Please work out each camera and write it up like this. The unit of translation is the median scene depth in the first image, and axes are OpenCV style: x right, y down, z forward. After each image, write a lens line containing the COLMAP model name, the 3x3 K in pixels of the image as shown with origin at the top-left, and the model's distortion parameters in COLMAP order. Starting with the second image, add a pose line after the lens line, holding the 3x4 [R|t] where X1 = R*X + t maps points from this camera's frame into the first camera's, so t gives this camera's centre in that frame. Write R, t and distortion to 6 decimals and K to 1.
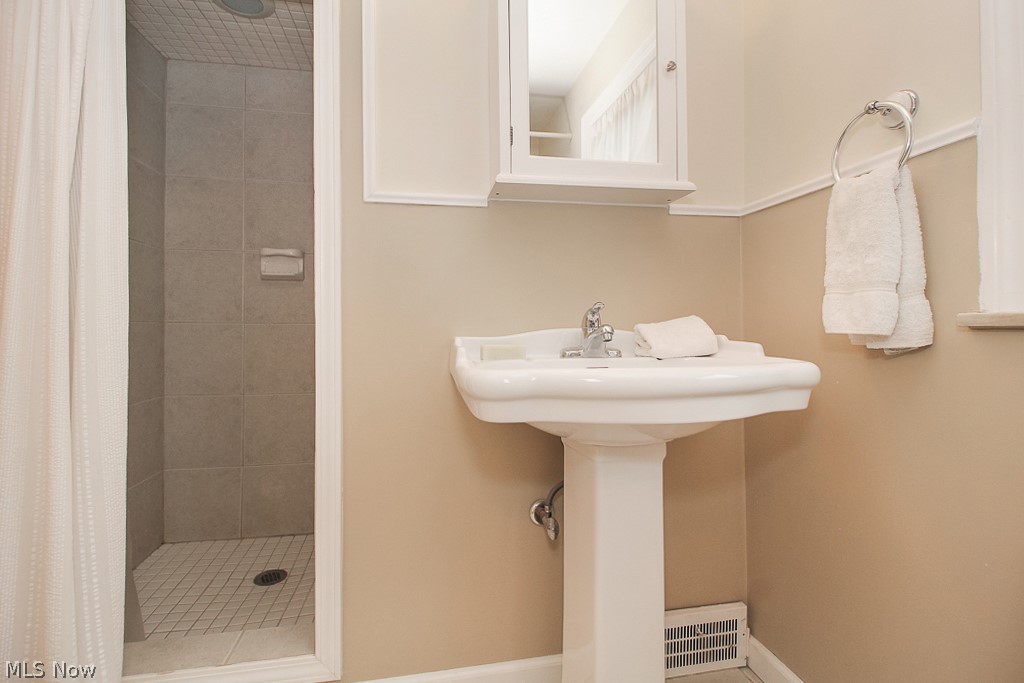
lens RADIAL K [[483.2, 0, 509.3], [0, 483.2, 325.6], [0, 0, 1]] dist [0.001221, -0.000292]
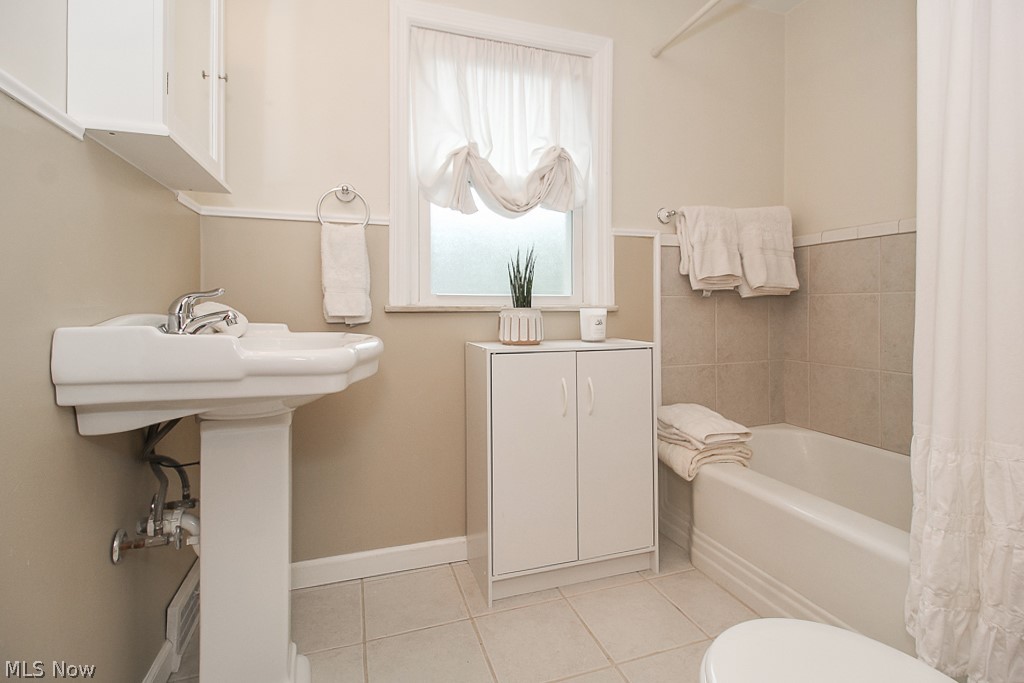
lens RADIAL K [[473.3, 0, 507.4], [0, 473.3, 325.4], [0, 0, 1]] dist [0.002360, -0.008749]
pose [[-0.136571, -0.027589, 0.990246, -0.915693], [-0.000772, 0.999615, 0.027743, 0.003093], [-0.990630, 0.003024, -0.136540, 0.553554]]
